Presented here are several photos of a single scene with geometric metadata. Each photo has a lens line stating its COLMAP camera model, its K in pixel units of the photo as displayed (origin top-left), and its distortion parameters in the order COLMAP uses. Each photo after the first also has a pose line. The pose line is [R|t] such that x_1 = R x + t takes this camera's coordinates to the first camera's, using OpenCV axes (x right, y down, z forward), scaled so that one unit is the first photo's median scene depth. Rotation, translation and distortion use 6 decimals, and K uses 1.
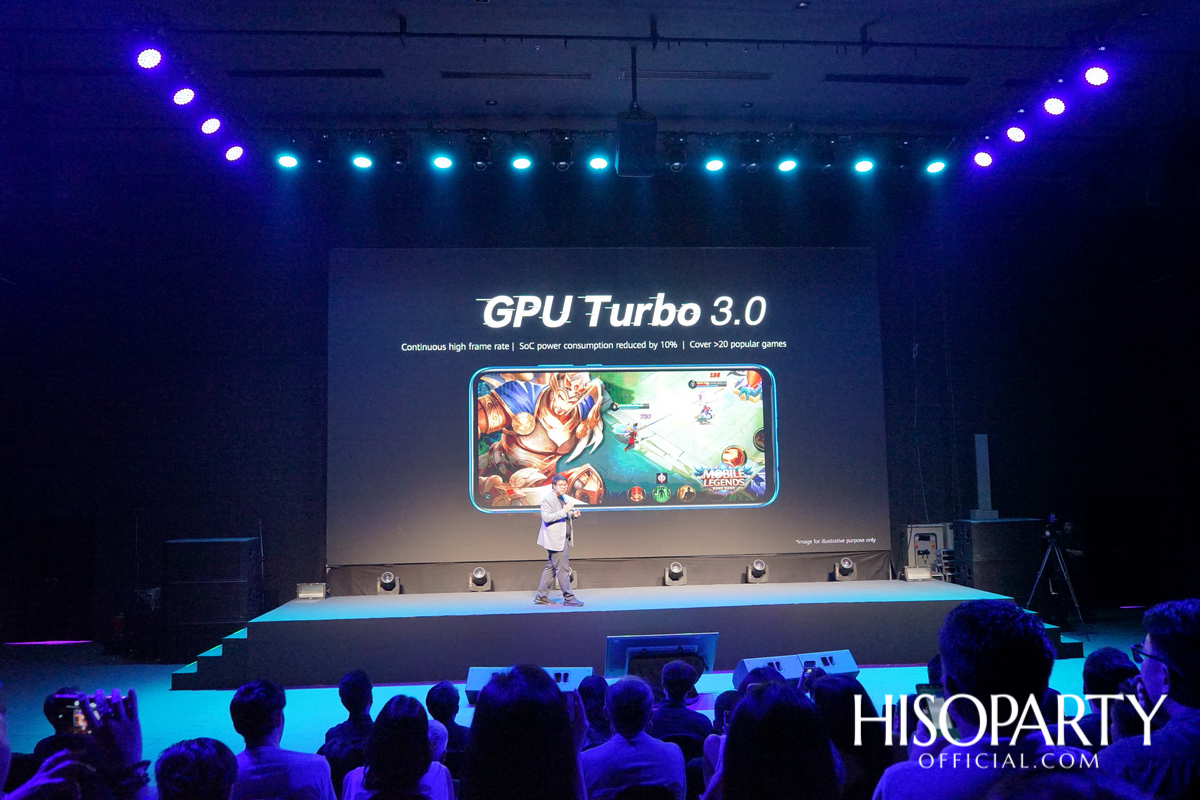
lens RADIAL K [[987.0, 0, 599.8], [0, 987.0, 396.9], [0, 0, 1]] dist [-0.028792, 0.038609]
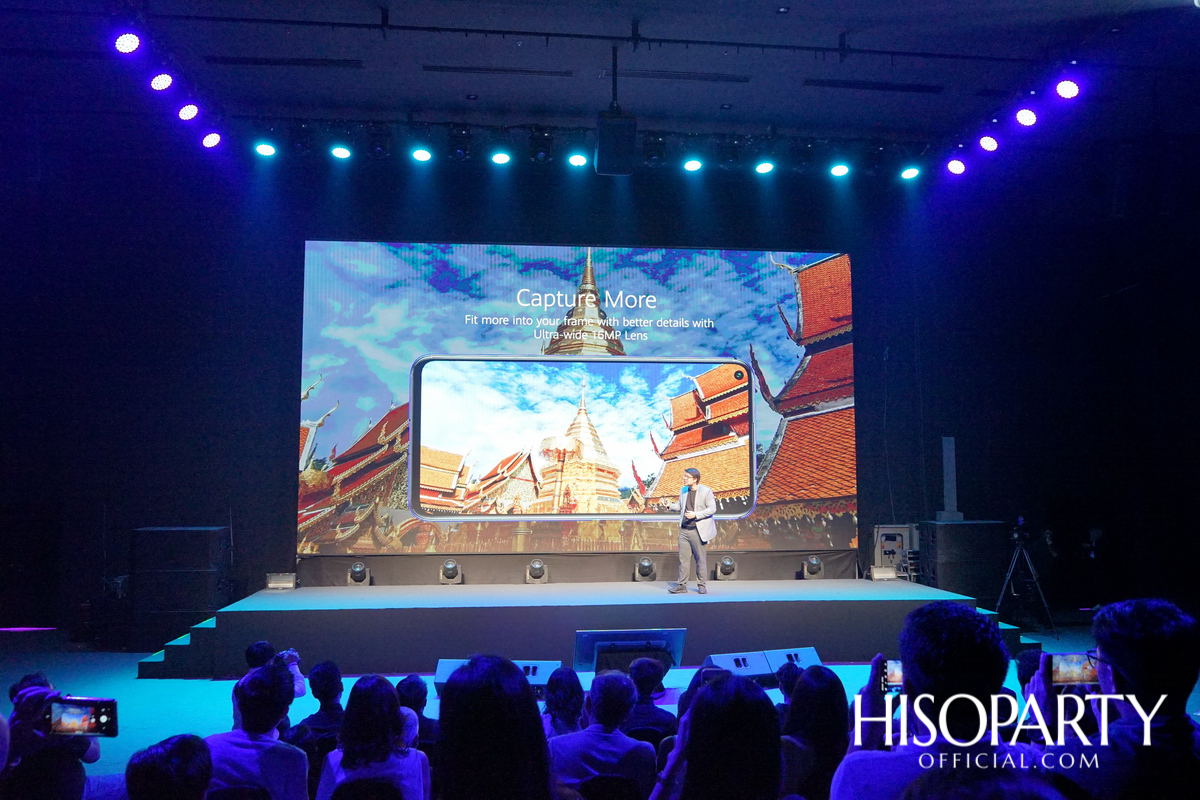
lens RADIAL K [[987.0, 0, 601.8], [0, 987.0, 396.0], [0, 0, 1]] dist [-0.028792, 0.038609]
pose [[0.999334, 0.020701, 0.030056, -0.001809], [-0.020831, 0.999775, 0.004019, -0.001506], [-0.029966, -0.004642, 0.999540, -0.006747]]
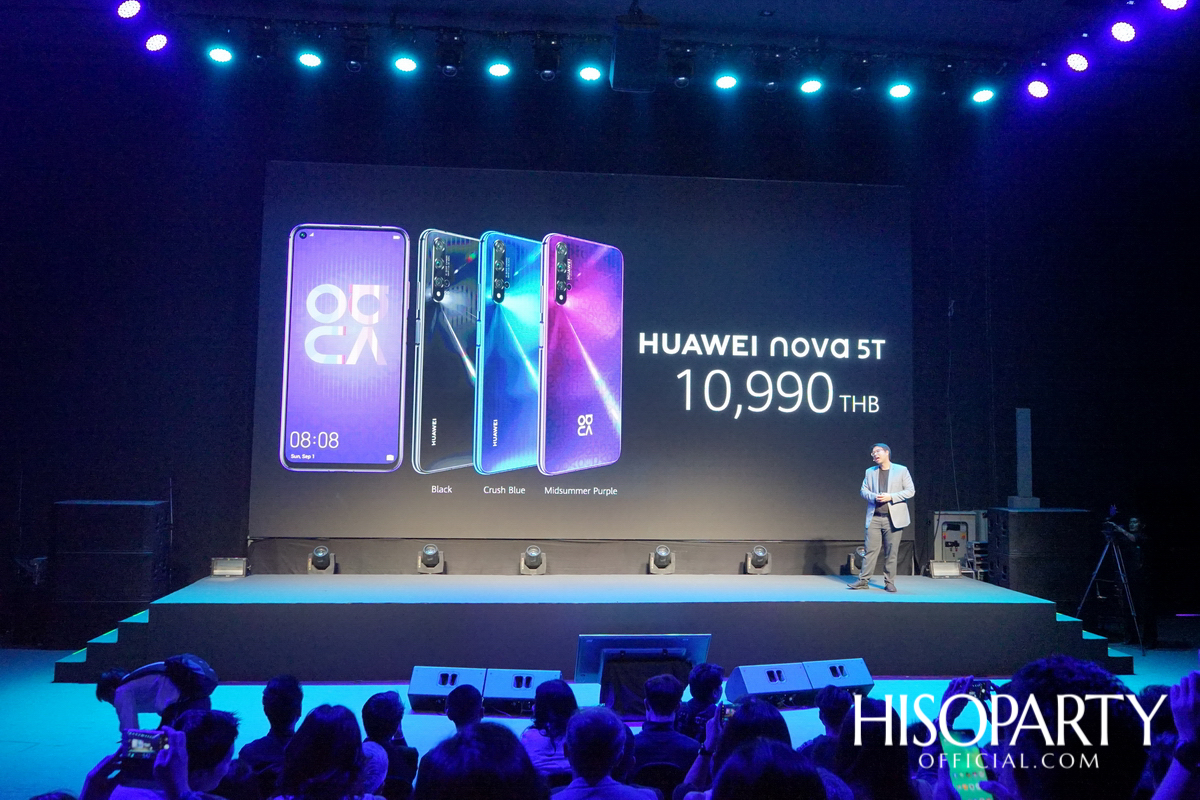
lens RADIAL K [[946.9, 0, 631.0], [0, 946.9, 377.1], [0, 0, 1]] dist [-0.116681, -0.012656]
pose [[0.998325, 0.036384, 0.044990, 0.008215], [-0.037670, 0.998896, 0.028059, 0.000295], [-0.043919, -0.029707, 0.998593, 0.210770]]
